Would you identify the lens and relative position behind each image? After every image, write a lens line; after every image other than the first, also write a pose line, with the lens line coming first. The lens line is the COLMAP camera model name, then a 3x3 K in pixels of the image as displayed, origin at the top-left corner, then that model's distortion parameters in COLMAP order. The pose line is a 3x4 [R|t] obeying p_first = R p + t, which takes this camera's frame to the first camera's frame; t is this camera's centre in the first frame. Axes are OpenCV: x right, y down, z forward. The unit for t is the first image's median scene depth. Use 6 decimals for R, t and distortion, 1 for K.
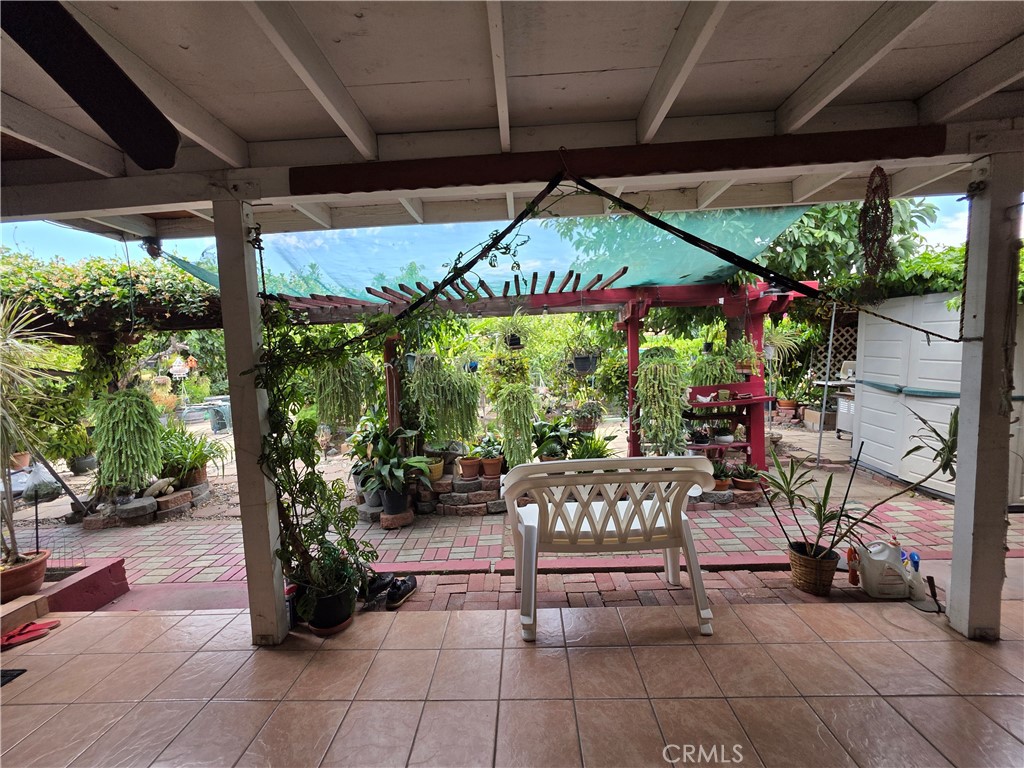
lens RADIAL K [[414.6, 0, 512.4], [0, 414.6, 386.0], [0, 0, 1]] dist [0.000756, 0.000115]
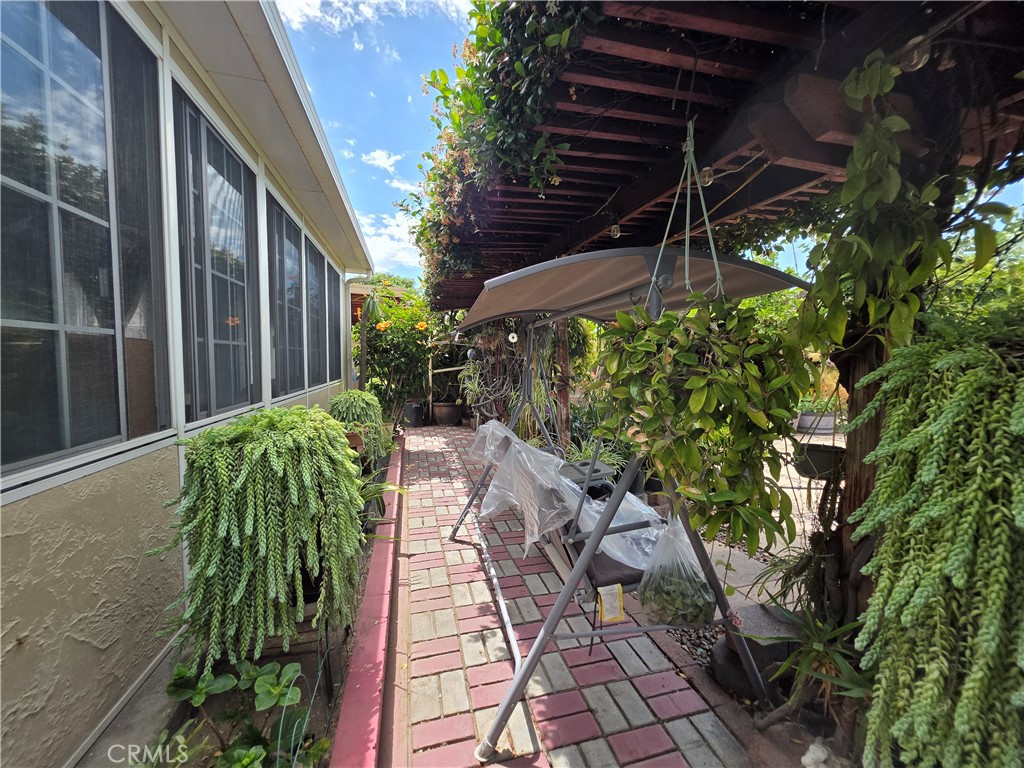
lens RADIAL K [[414.6, 0, 511.5], [0, 414.6, 382.1], [0, 0, 1]] dist [0.000756, 0.000115]
pose [[0.269700, 0.096348, -0.958112, -0.865776], [-0.087106, 0.993344, 0.075372, 0.052101], [0.958997, 0.063129, 0.276297, 0.771367]]
